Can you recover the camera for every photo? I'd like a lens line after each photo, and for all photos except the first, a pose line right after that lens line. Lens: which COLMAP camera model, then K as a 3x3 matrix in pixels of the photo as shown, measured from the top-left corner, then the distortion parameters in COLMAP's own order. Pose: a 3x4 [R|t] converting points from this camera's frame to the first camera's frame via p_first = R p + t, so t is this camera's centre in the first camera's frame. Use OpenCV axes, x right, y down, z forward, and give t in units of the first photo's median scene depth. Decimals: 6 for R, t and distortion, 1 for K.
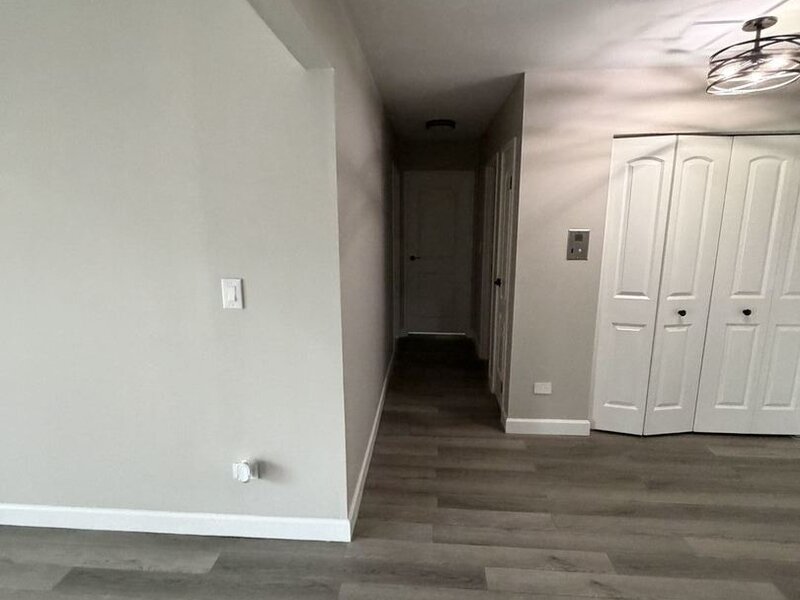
lens RADIAL K [[424.5, 0, 398.9], [0, 424.5, 300.3], [0, 0, 1]] dist [-0.000891, 0.001198]
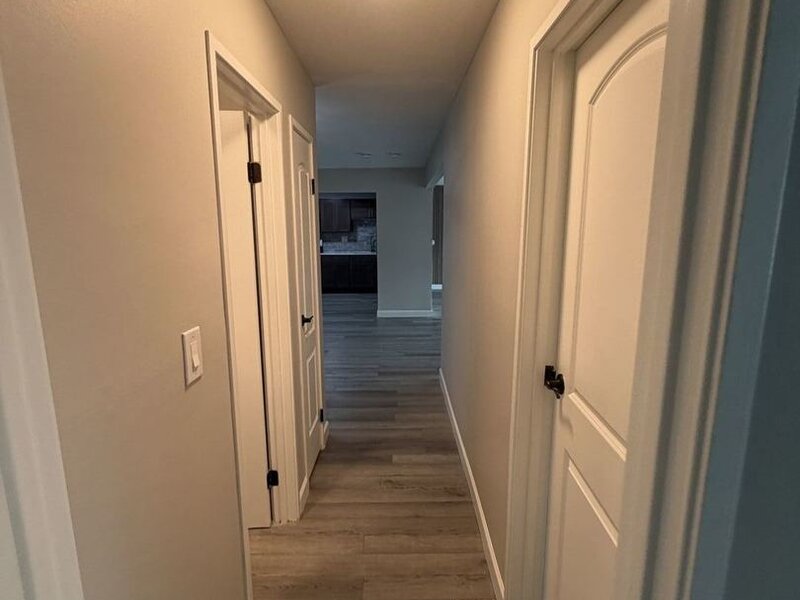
lens RADIAL K [[424.5, 0, 400.7], [0, 424.5, 300.0], [0, 0, 1]] dist [-0.000891, 0.001198]
pose [[-0.997273, 0.029669, -0.067573, 0.149602], [0.002599, 0.929178, 0.369622, -0.405746], [0.073753, 0.368439, -0.926722, 2.007099]]
